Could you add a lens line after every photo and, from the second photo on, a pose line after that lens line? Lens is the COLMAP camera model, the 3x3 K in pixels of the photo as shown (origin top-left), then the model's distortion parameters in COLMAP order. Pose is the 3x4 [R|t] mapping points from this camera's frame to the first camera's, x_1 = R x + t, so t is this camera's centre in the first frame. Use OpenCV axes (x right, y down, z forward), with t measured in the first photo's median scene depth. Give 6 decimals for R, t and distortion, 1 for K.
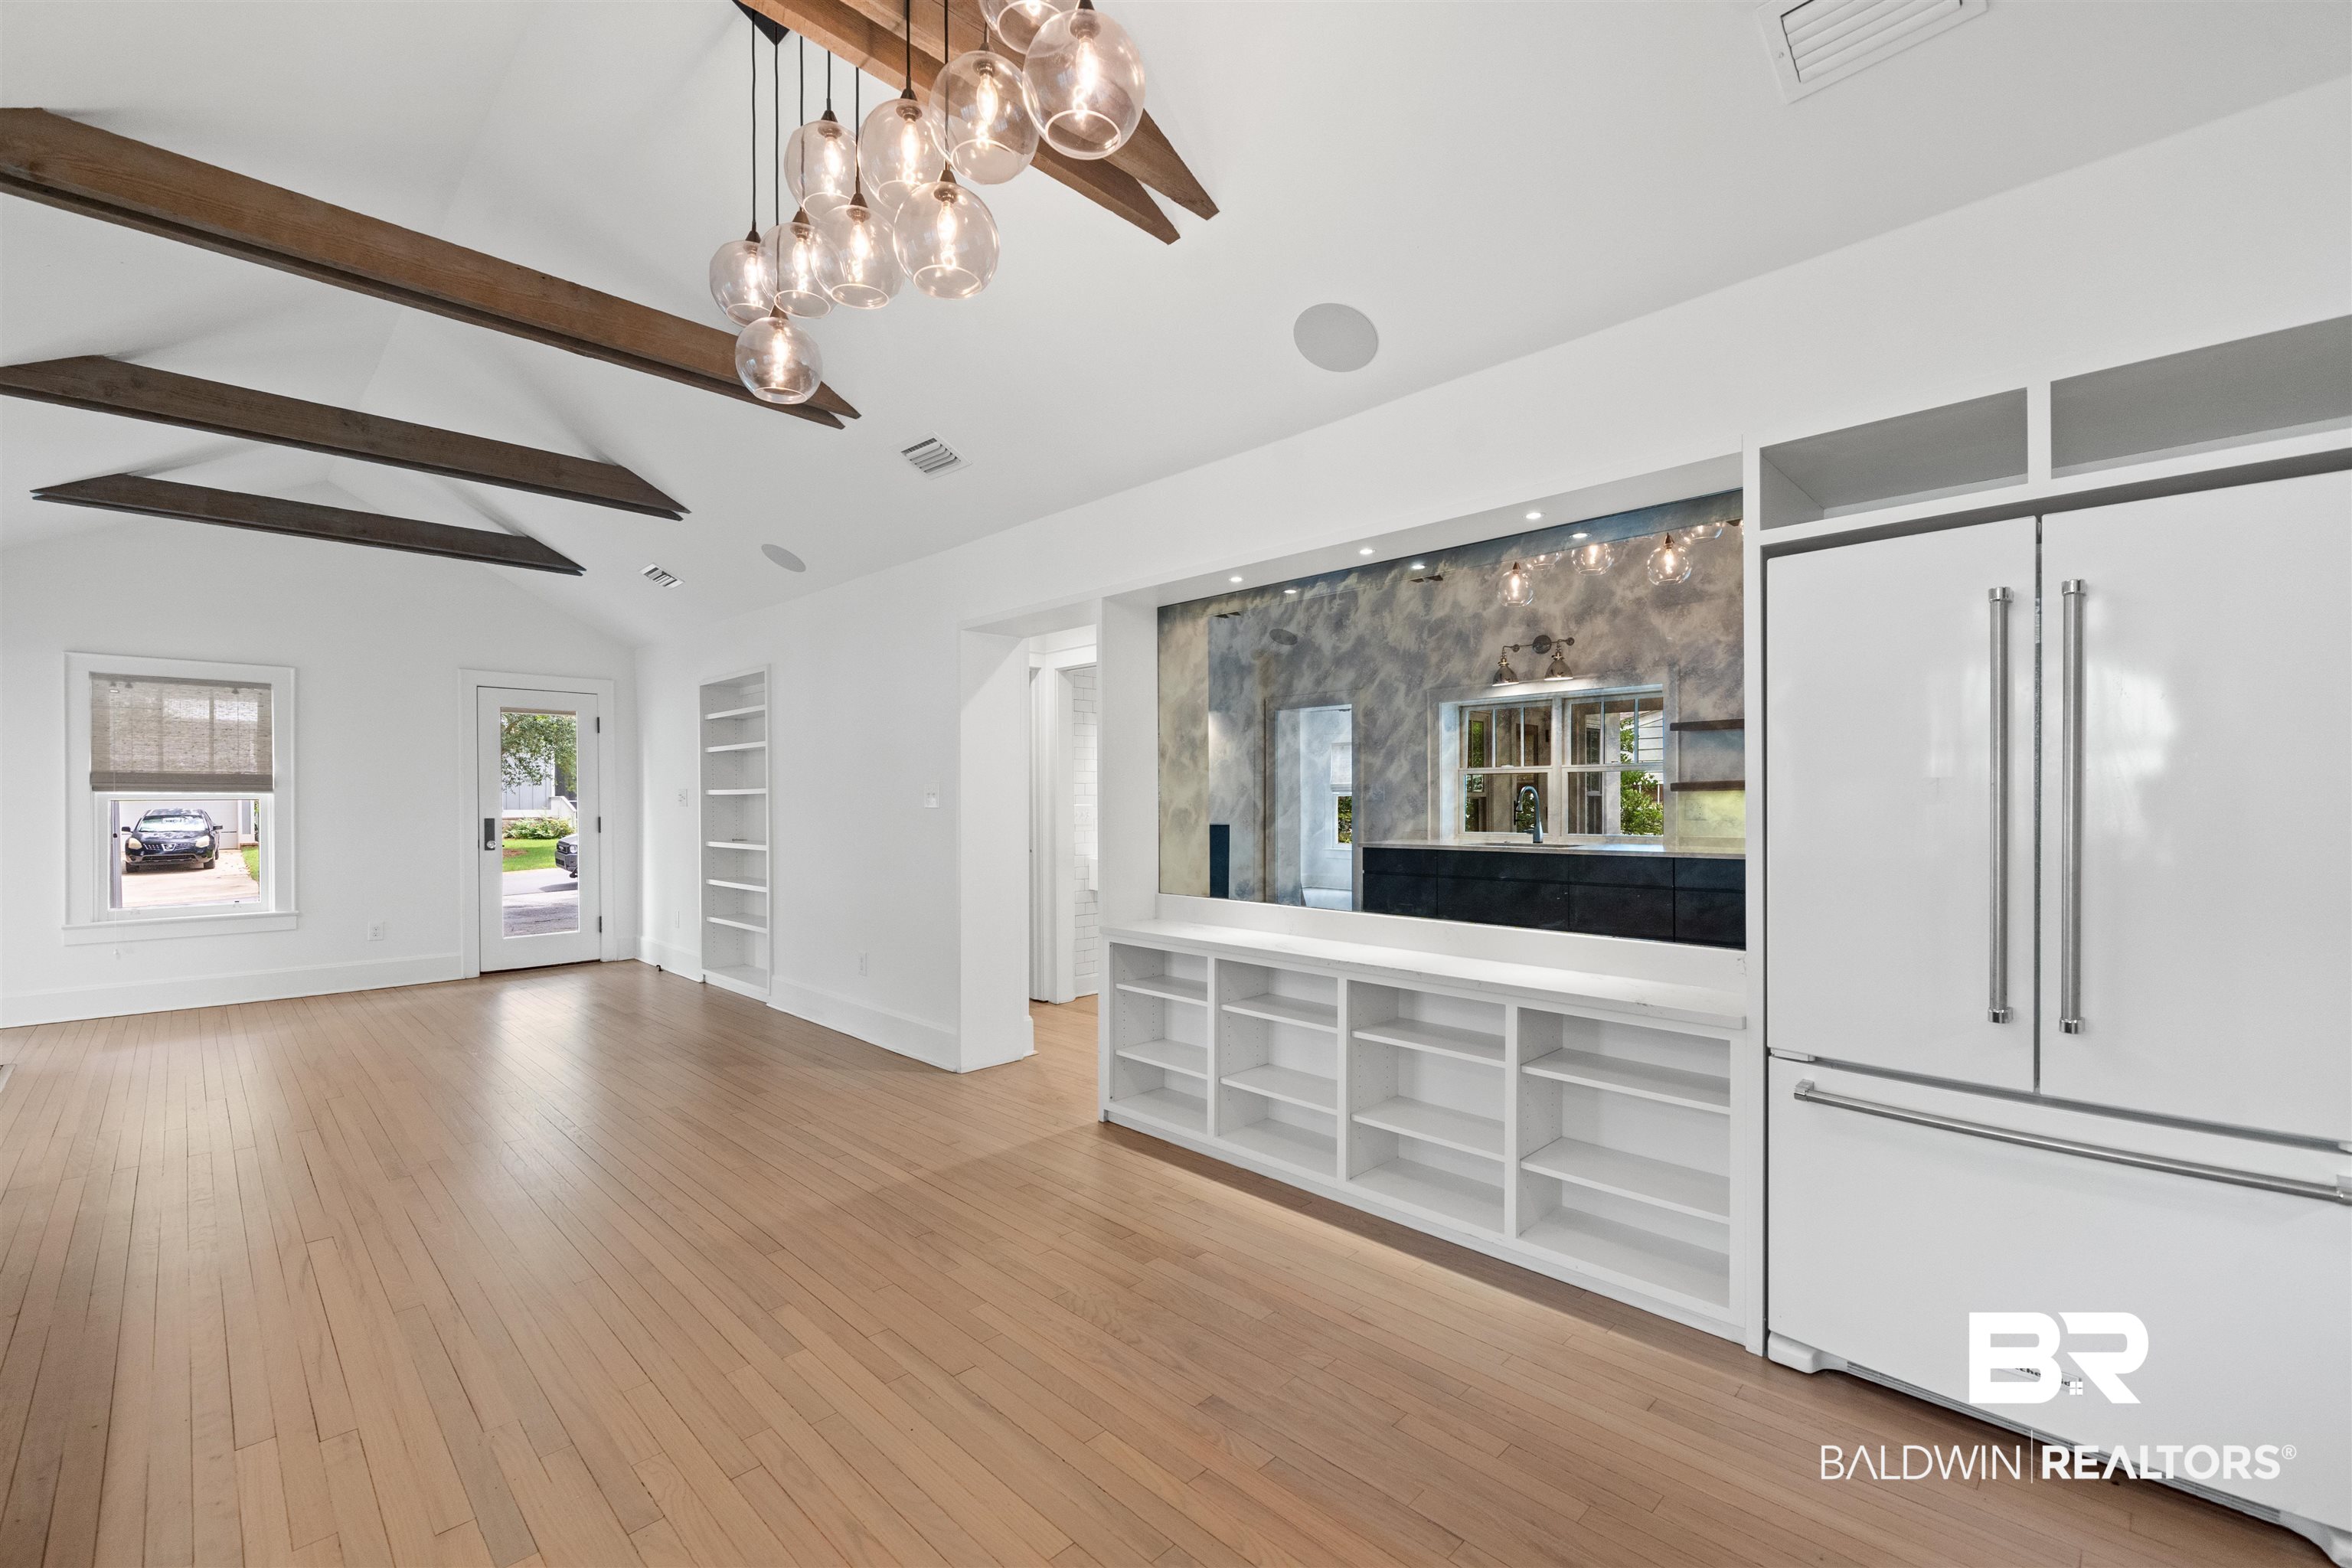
lens RADIAL K [[959.1, 0, 1161.2], [0, 959.1, 802.3], [0, 0, 1]] dist [-0.002156, -0.000997]
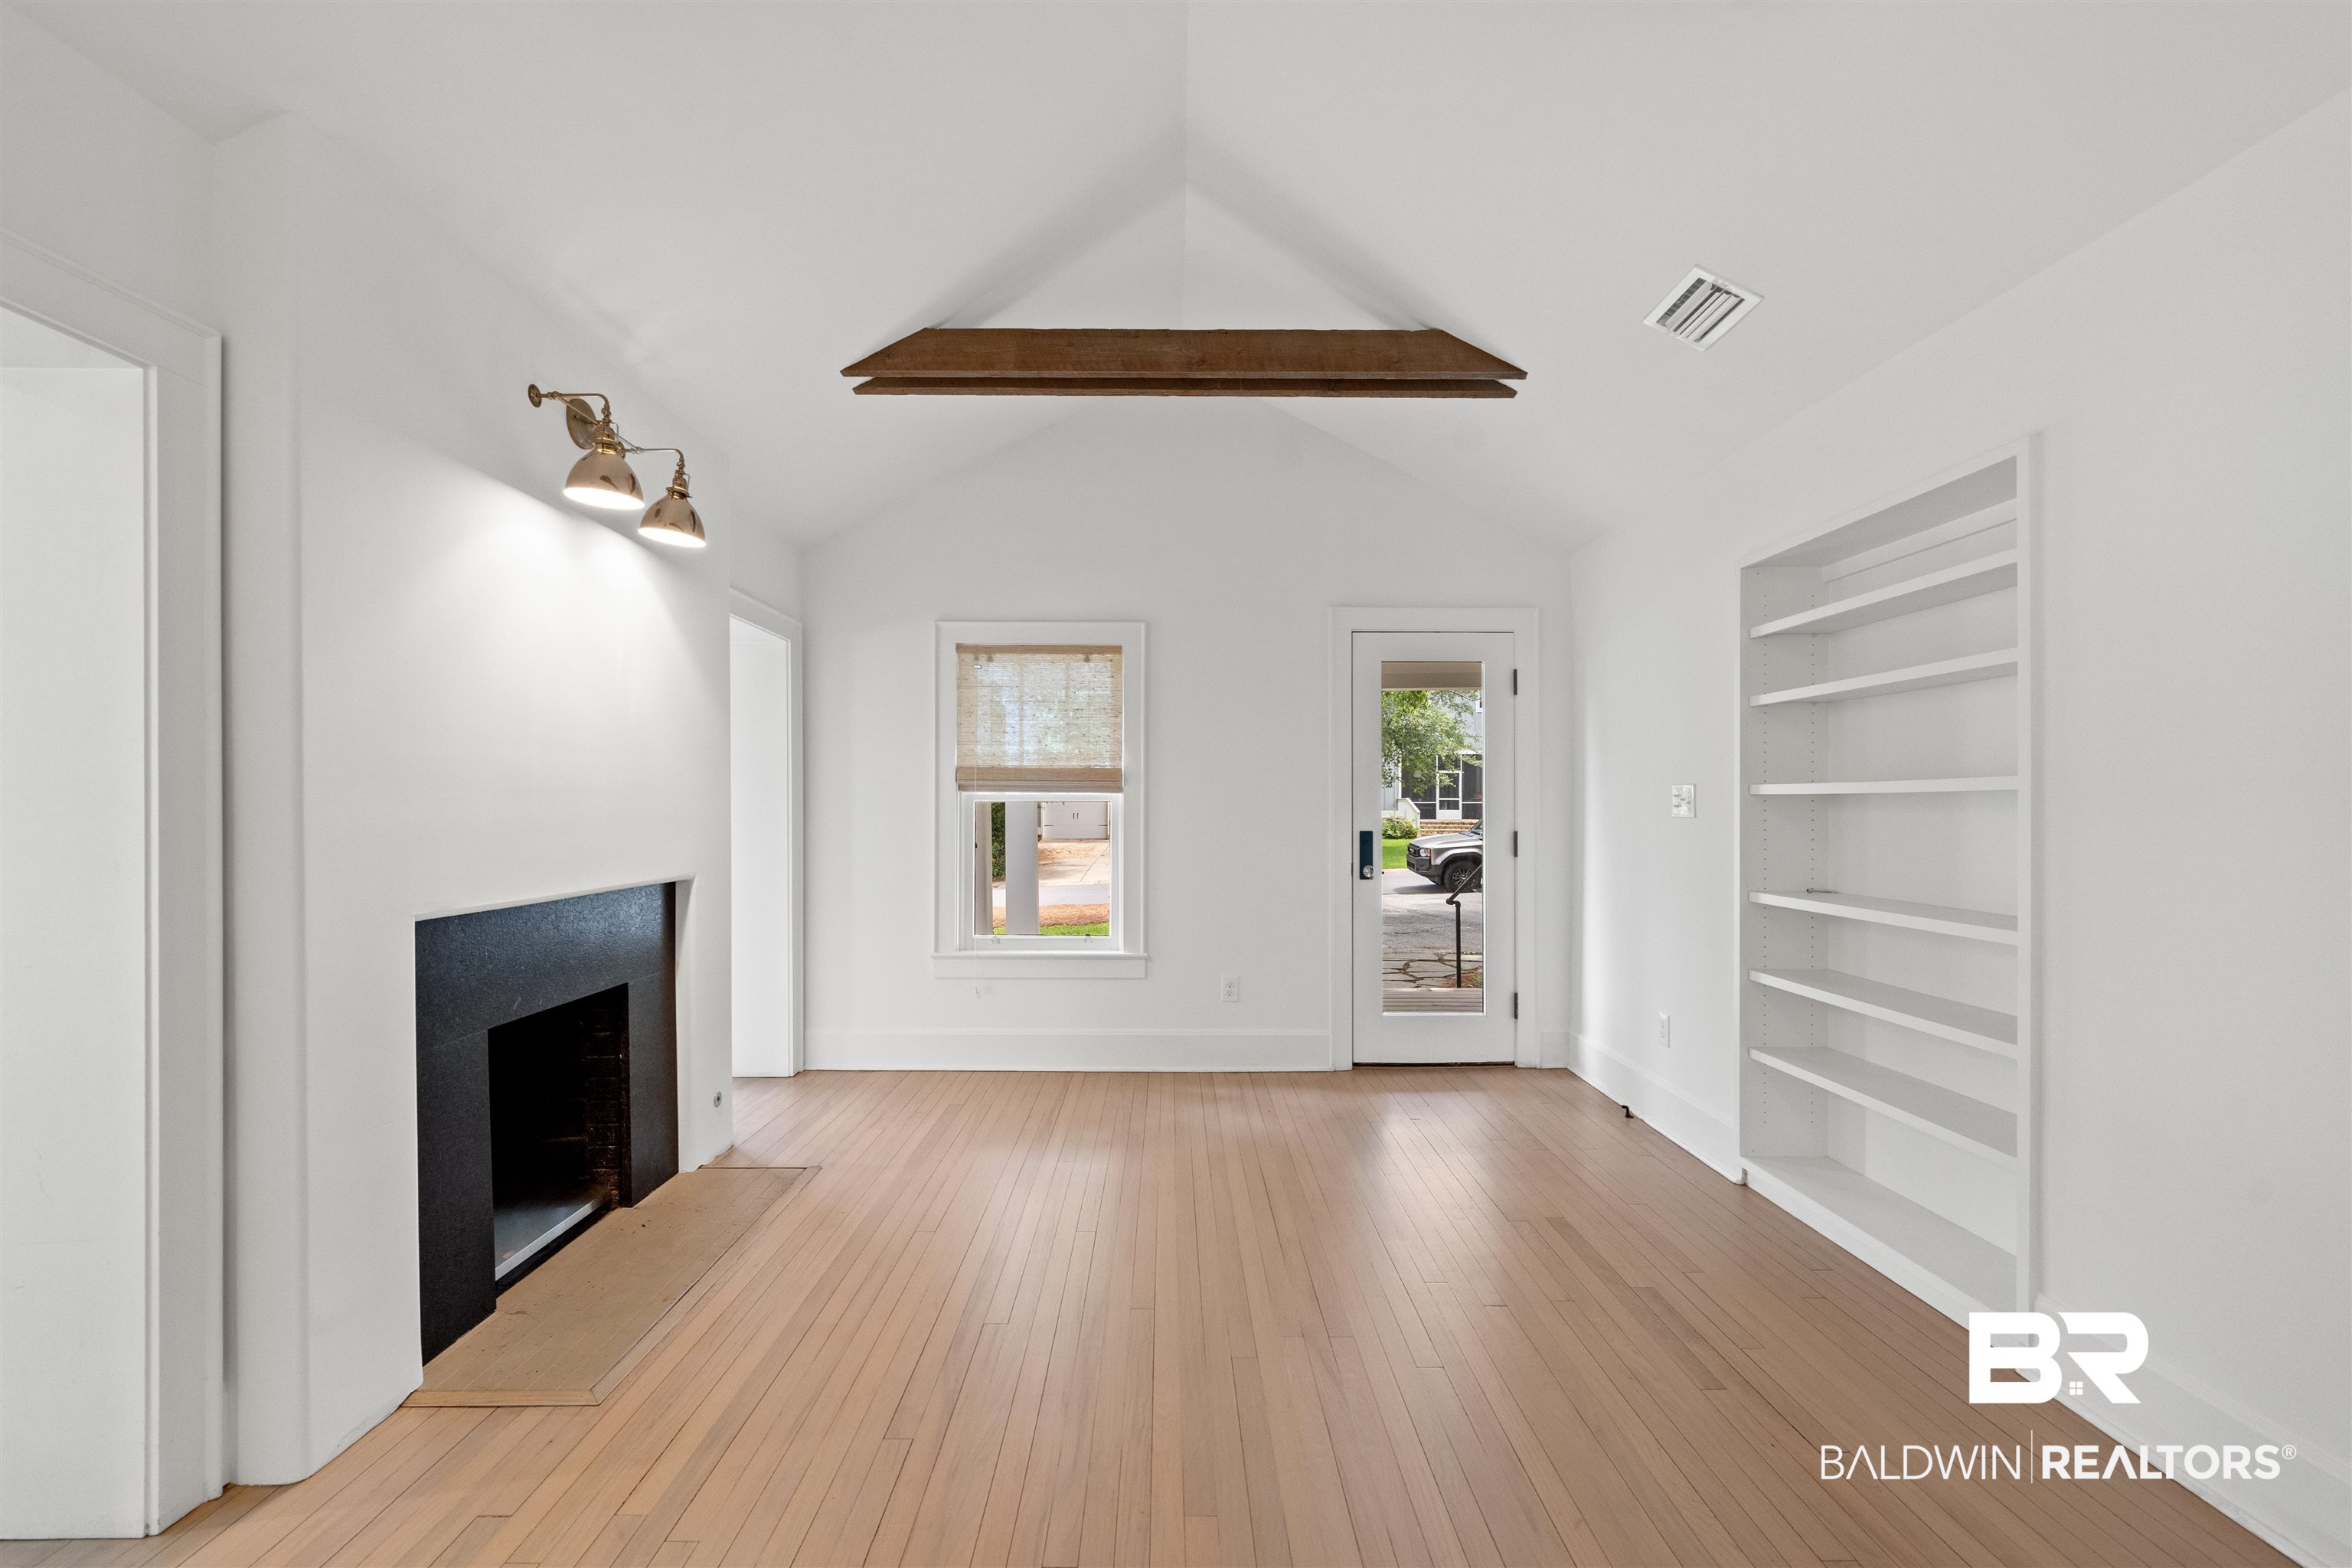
lens RADIAL K [[959.1, 0, 1167.5], [0, 959.1, 800.6], [0, 0, 1]] dist [-0.002156, -0.000997]
pose [[0.698503, 0.003110, -0.715600, -0.334508], [-0.005623, 0.999984, -0.001143, -0.002641], [0.715585, 0.004822, 0.698509, 0.454236]]
